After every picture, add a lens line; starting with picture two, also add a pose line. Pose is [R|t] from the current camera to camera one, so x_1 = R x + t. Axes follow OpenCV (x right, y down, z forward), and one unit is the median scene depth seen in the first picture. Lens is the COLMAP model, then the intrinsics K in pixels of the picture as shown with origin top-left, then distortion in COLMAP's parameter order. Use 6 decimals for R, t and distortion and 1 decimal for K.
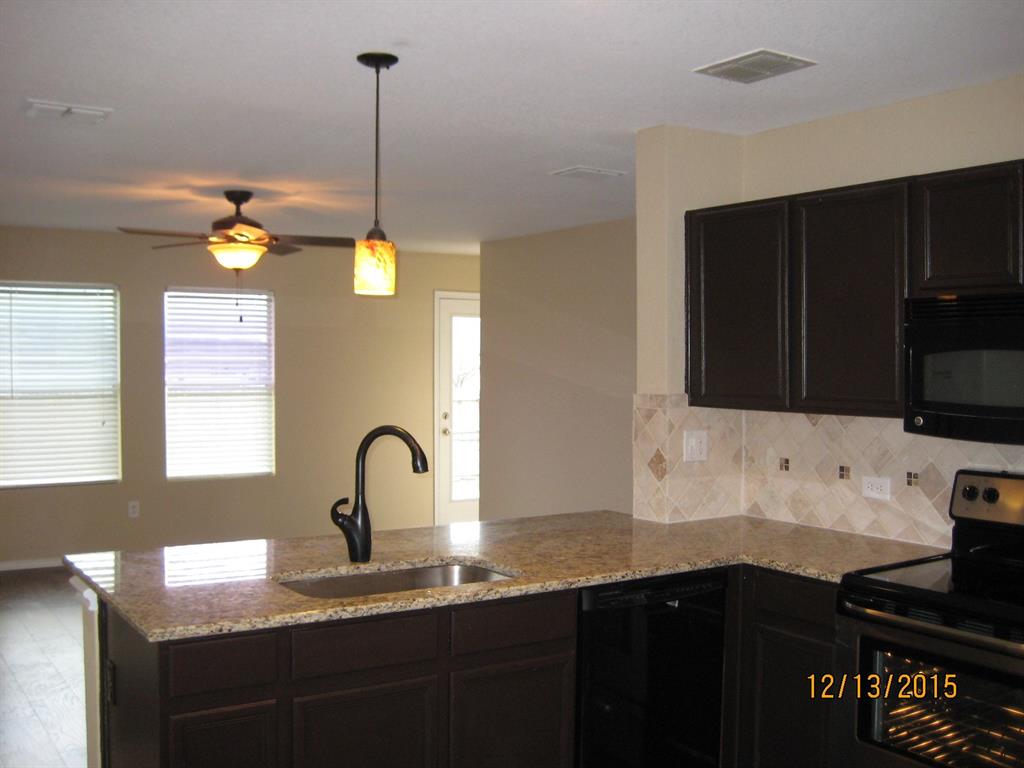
lens RADIAL K [[1070.6, 0, 524.3], [0, 1070.6, 395.6], [0, 0, 1]] dist [-0.096501, 0.000000]
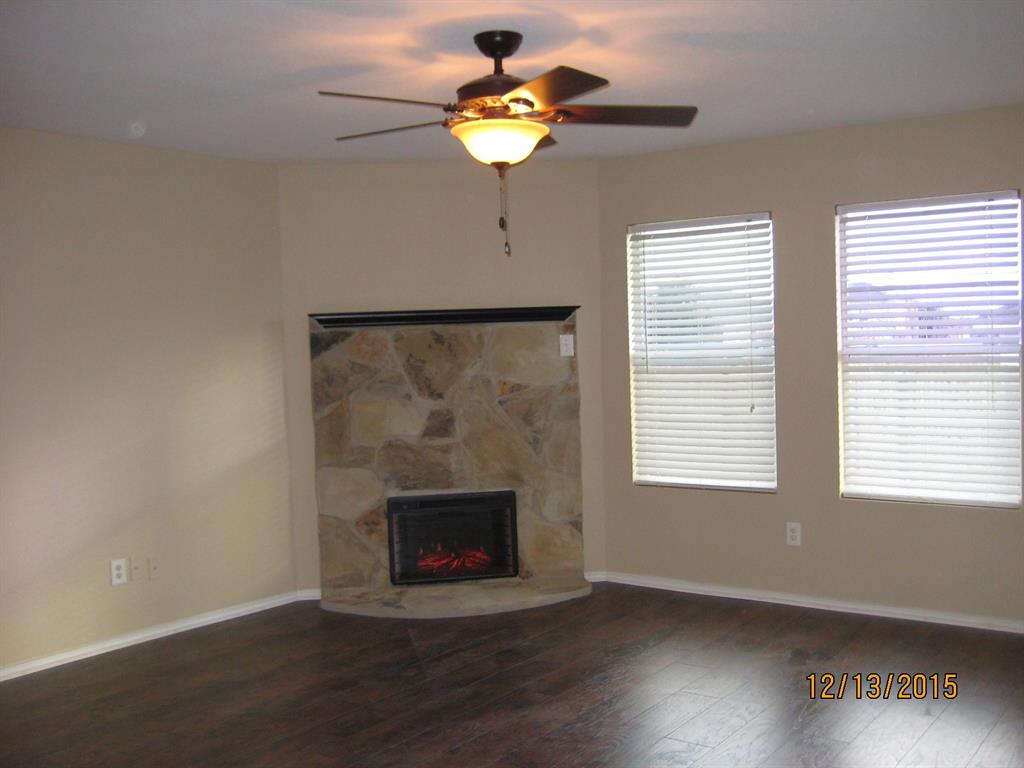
lens RADIAL K [[1070.6, 0, 510.8], [0, 1070.6, 381.6], [0, 0, 1]] dist [-0.096501, 0.000000]
pose [[0.337593, 0.022504, -0.941023, 0.460657], [-0.002401, 0.999732, 0.023047, -0.016414], [0.941289, -0.005521, 0.337556, 1.227494]]
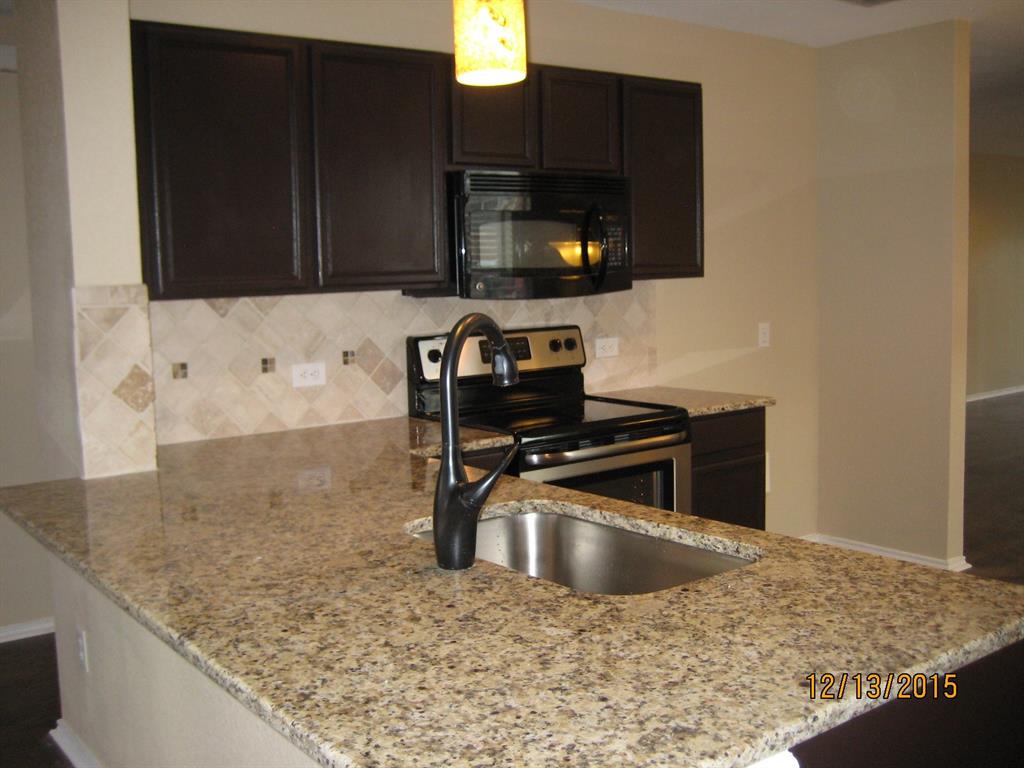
lens RADIAL K [[1070.6, 0, 508.4], [0, 1070.6, 387.0], [0, 0, 1]] dist [-0.096501, 0.000000]
pose [[-0.055347, -0.111258, 0.992249, -0.591369], [0.064128, 0.991324, 0.114732, 0.001852], [-0.996406, 0.069981, -0.047732, 0.847610]]
